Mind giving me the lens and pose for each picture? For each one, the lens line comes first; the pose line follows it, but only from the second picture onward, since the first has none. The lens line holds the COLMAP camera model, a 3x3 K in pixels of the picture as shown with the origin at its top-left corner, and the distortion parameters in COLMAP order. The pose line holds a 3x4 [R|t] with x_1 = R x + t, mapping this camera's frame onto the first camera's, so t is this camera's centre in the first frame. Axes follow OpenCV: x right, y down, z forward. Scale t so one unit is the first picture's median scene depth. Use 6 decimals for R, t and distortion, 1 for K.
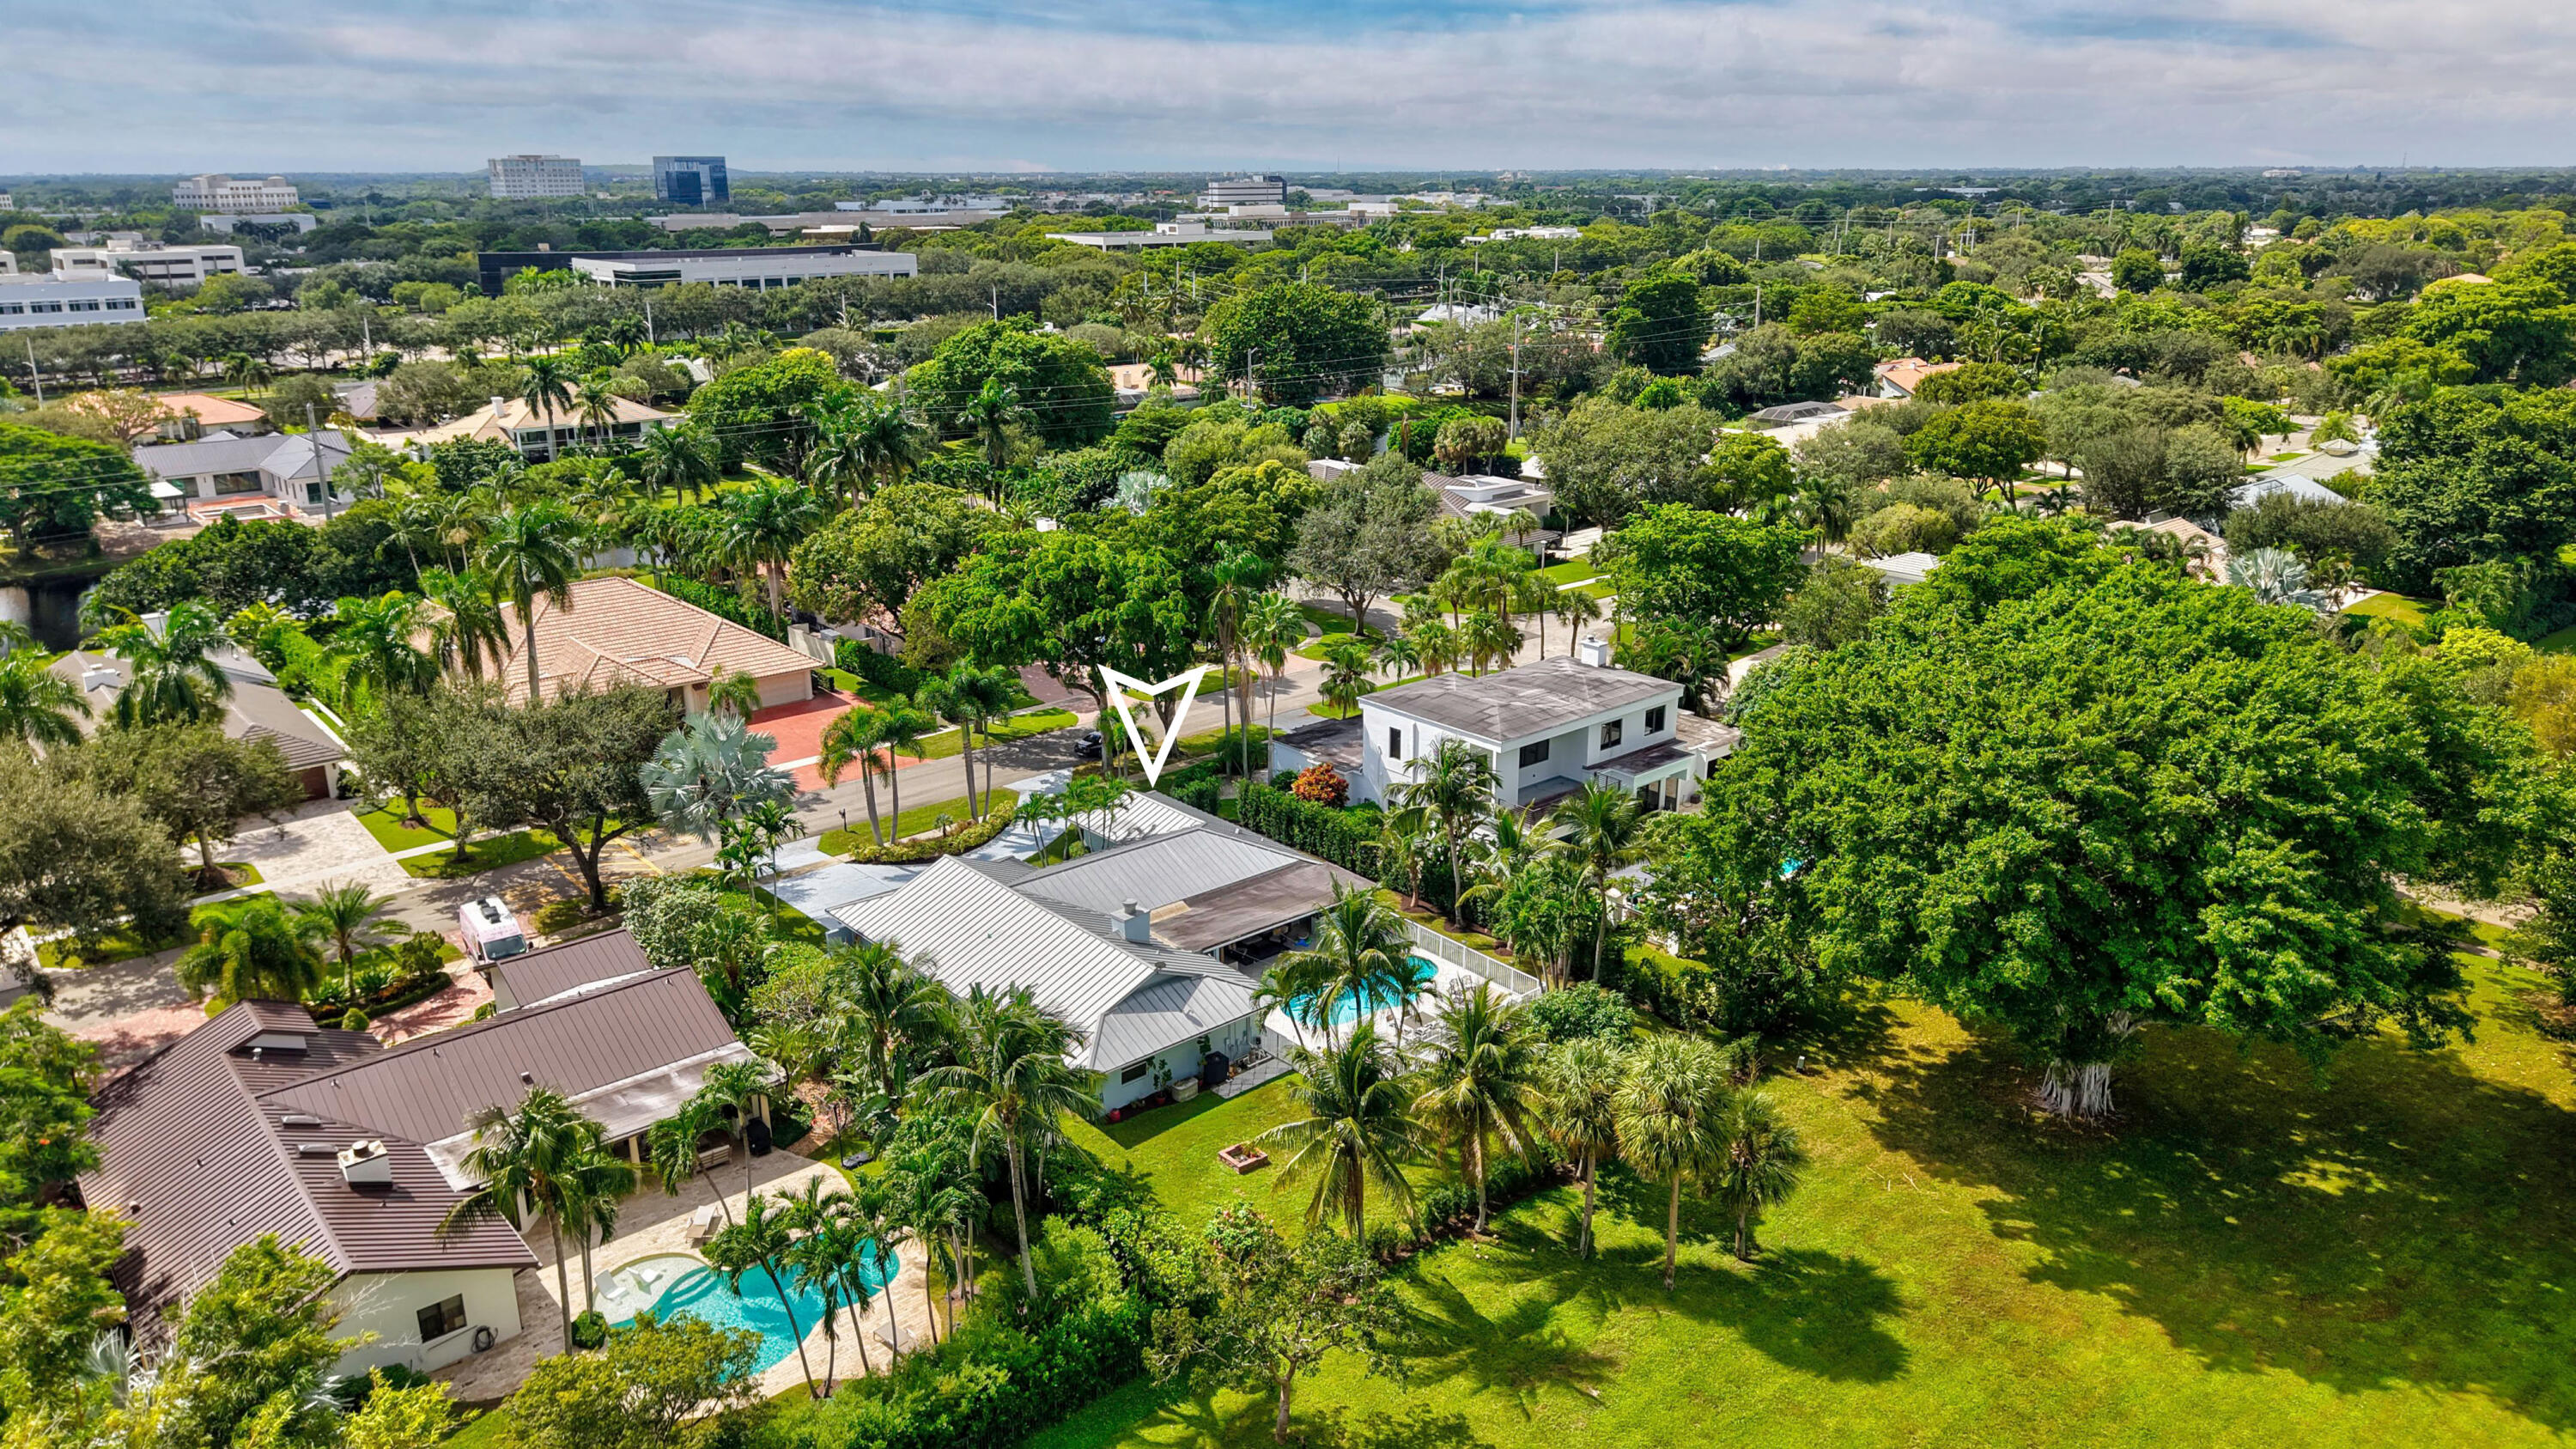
lens RADIAL K [[1787.0, 0, 1286.5], [0, 1787.0, 720.4], [0, 0, 1]] dist [0.016422, -0.000181]
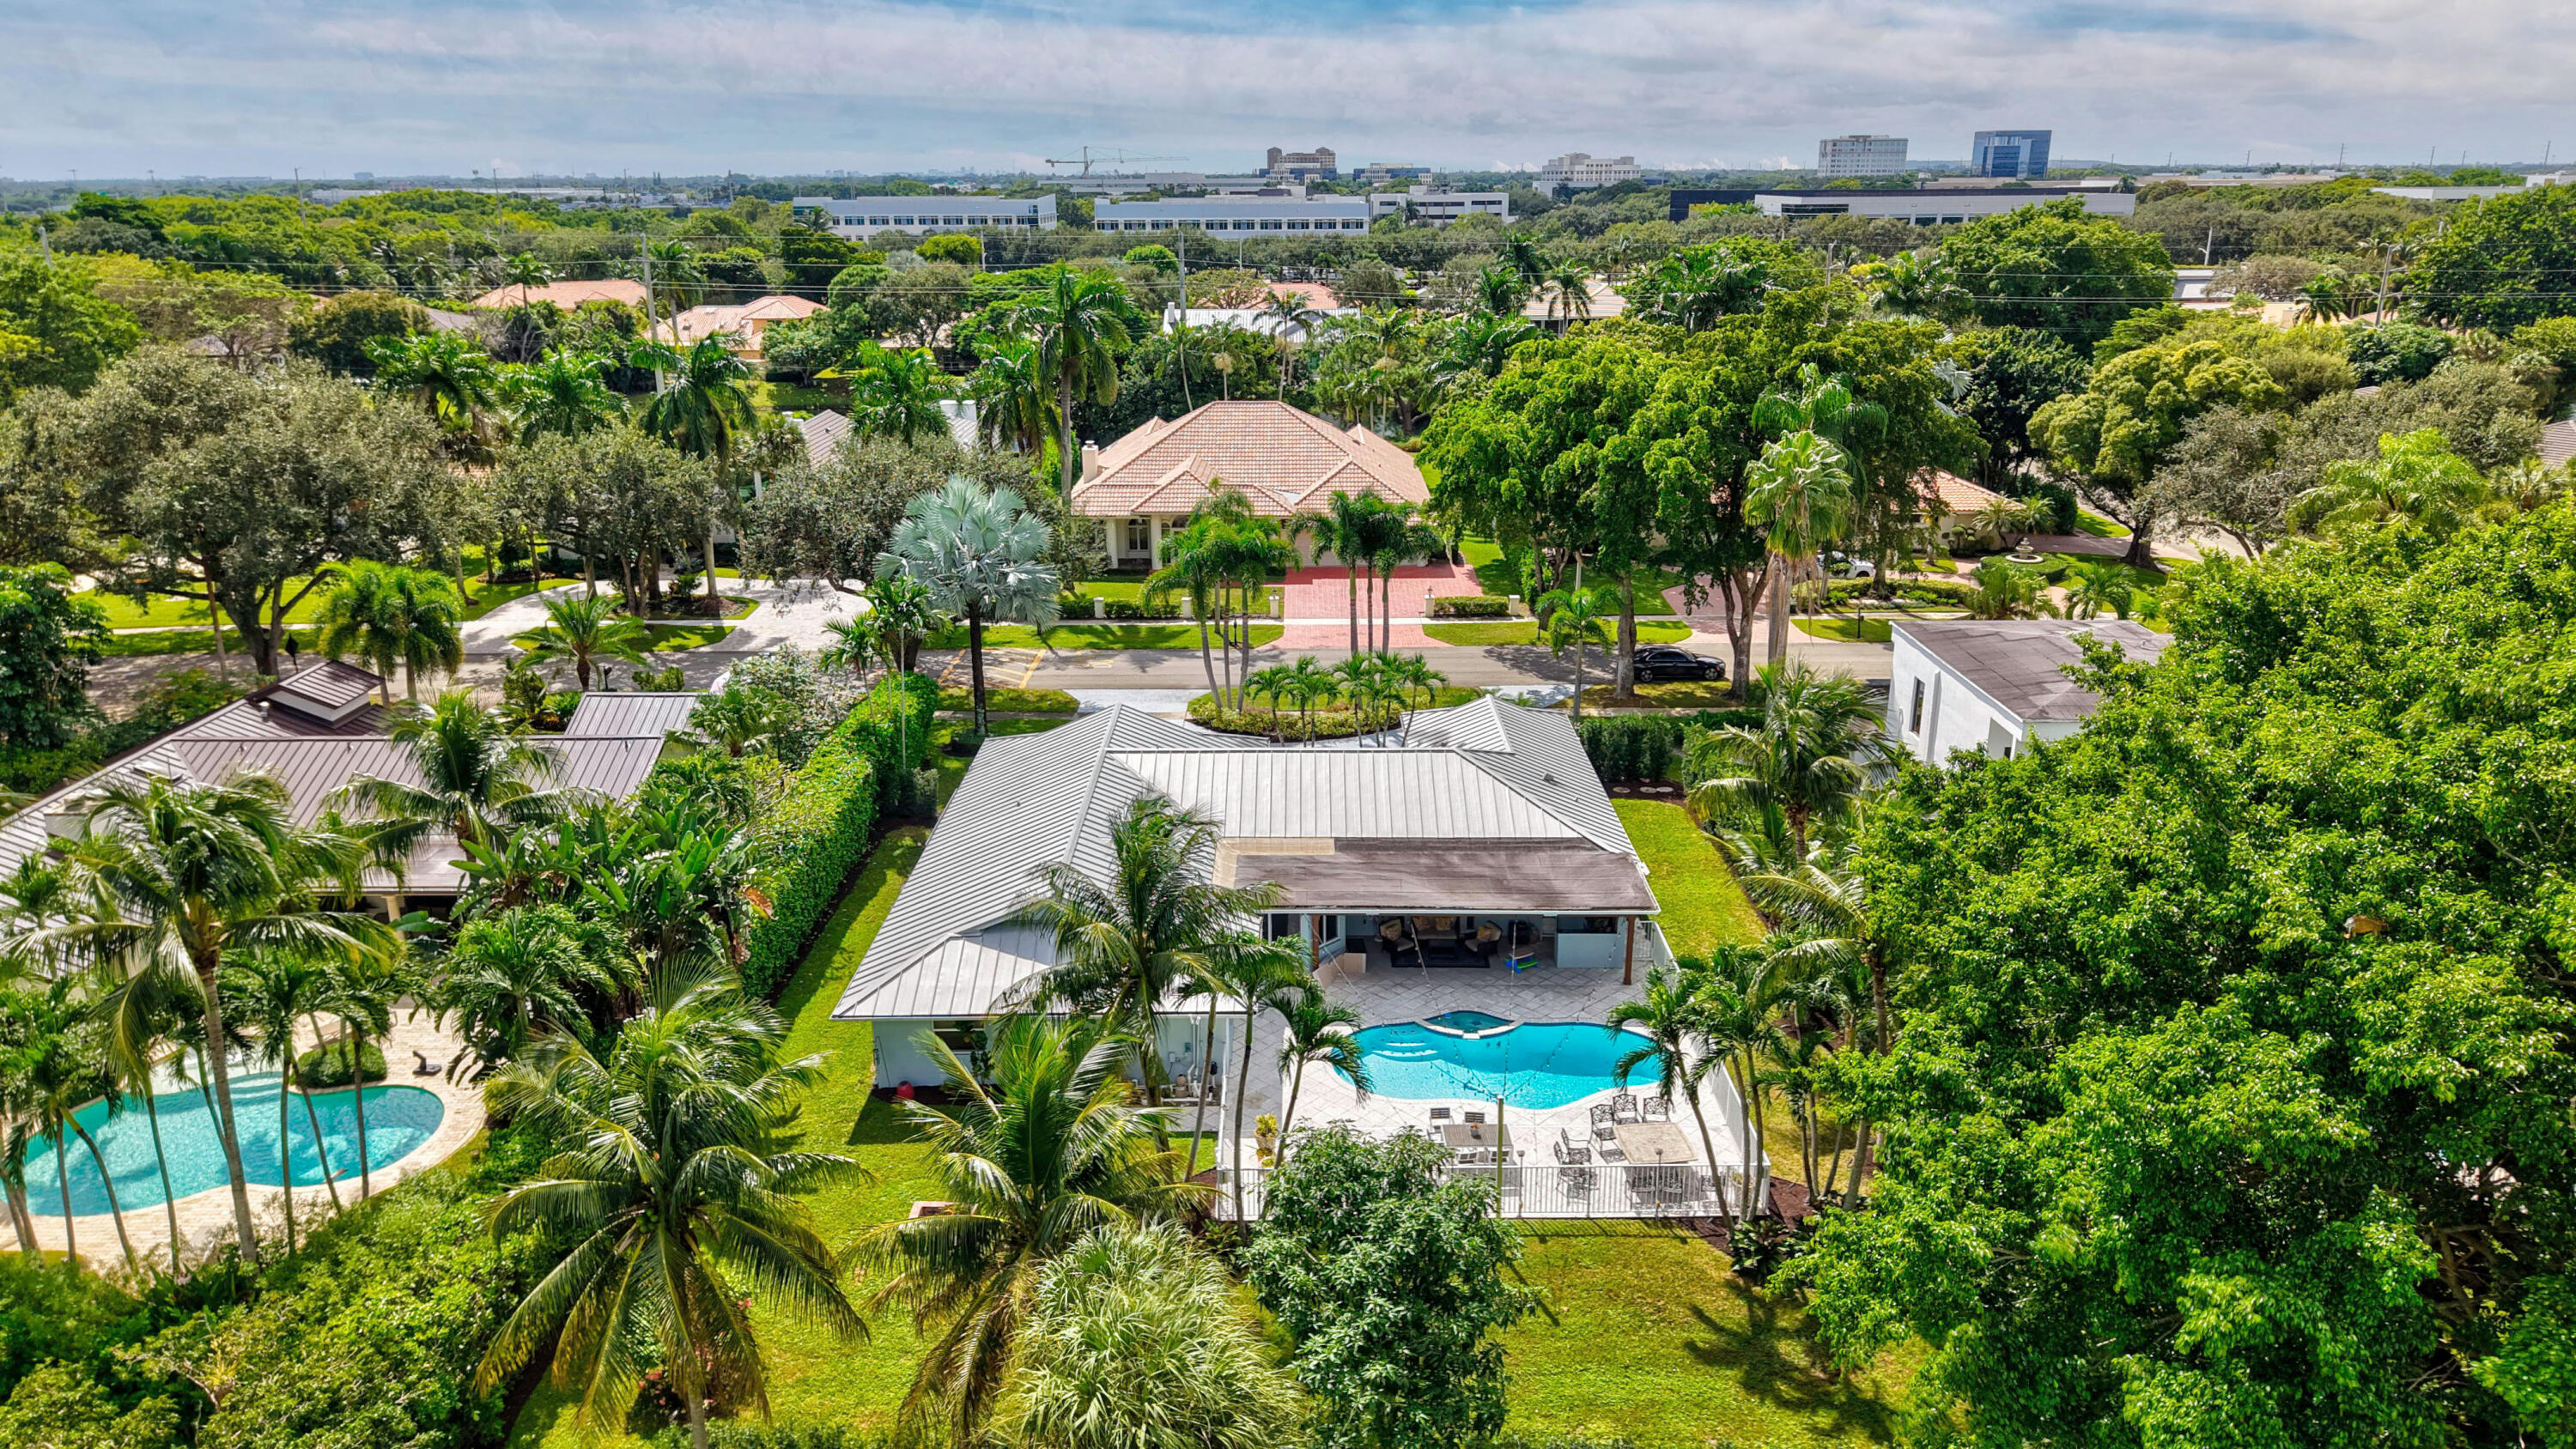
lens RADIAL K [[1746.2, 0, 1289.2], [0, 1746.2, 715.6], [0, 0, 1]] dist [0.054572, -0.061064]
pose [[0.747535, 0.196032, -0.634636, 0.075901], [-0.198700, 0.977702, 0.067953, 0.004946], [0.633805, 0.075305, 0.769818, 0.122271]]
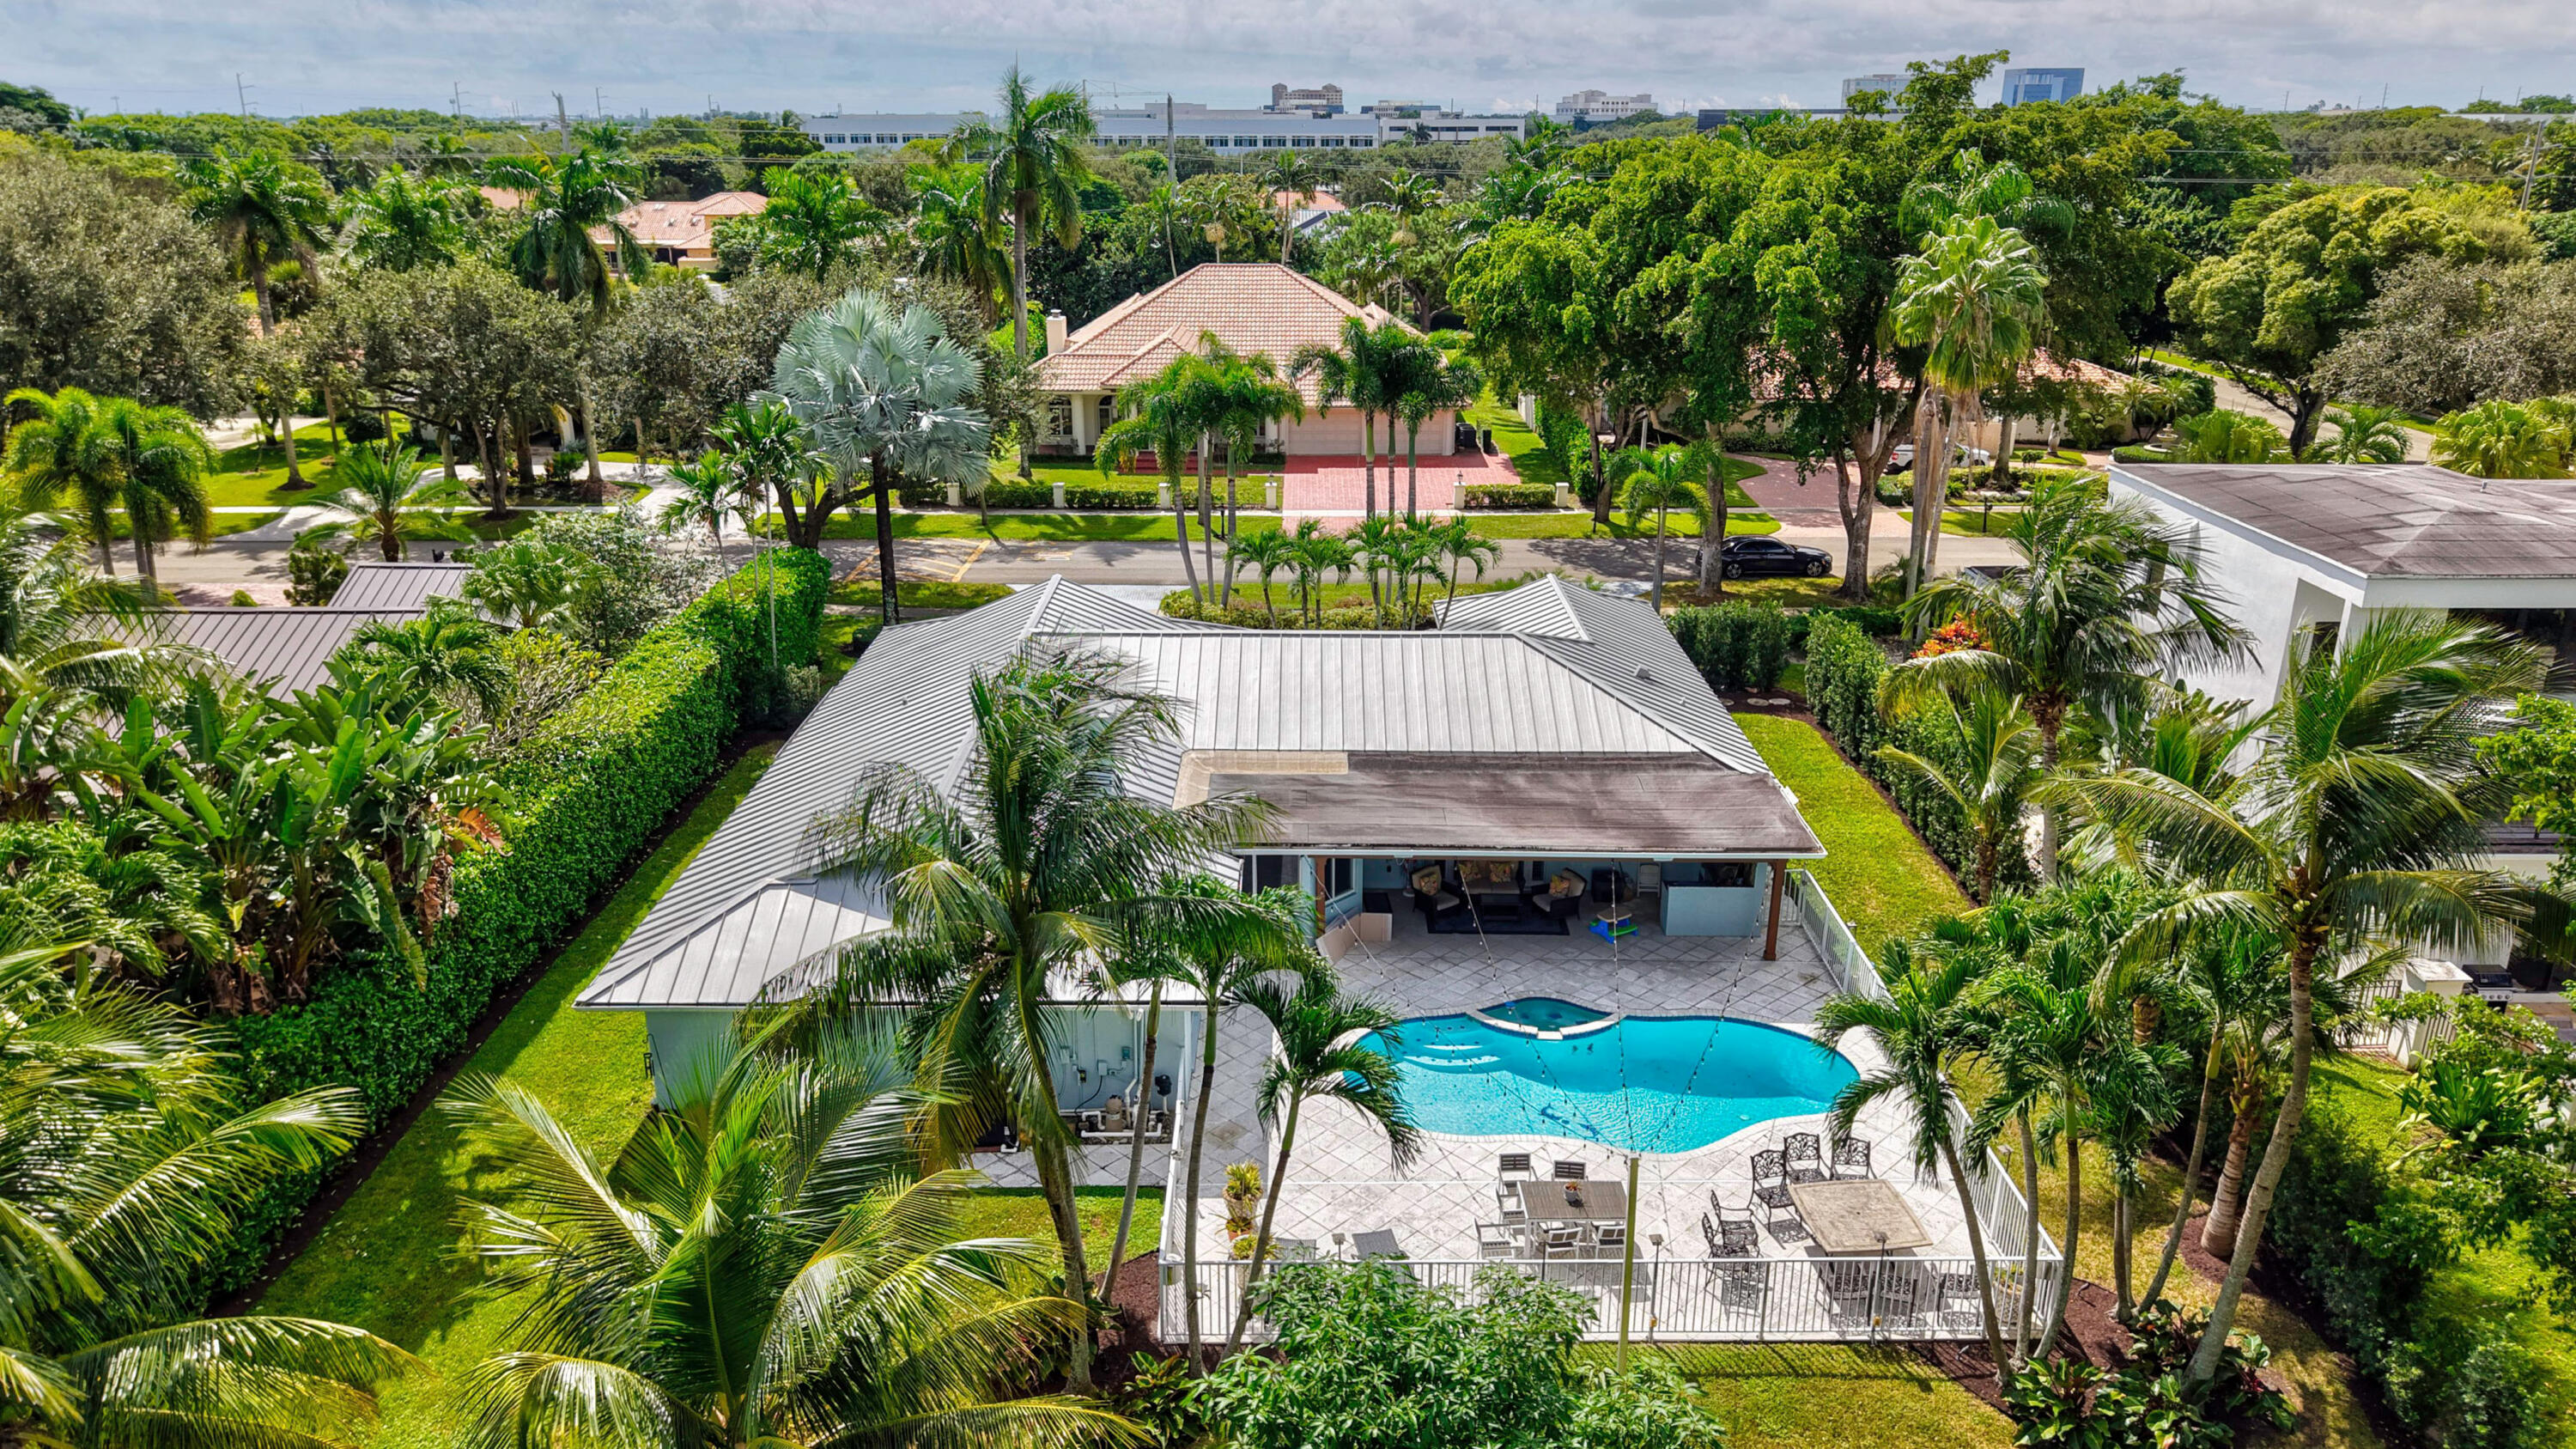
lens RADIAL K [[1758.3, 0, 1289.8], [0, 1758.3, 736.3], [0, 0, 1]] dist [0.014609, -0.000177]
pose [[0.745764, 0.222421, -0.627985, 0.050456], [-0.204920, 0.973507, 0.101445, 0.013491], [0.633911, 0.053033, 0.771586, 0.155591]]
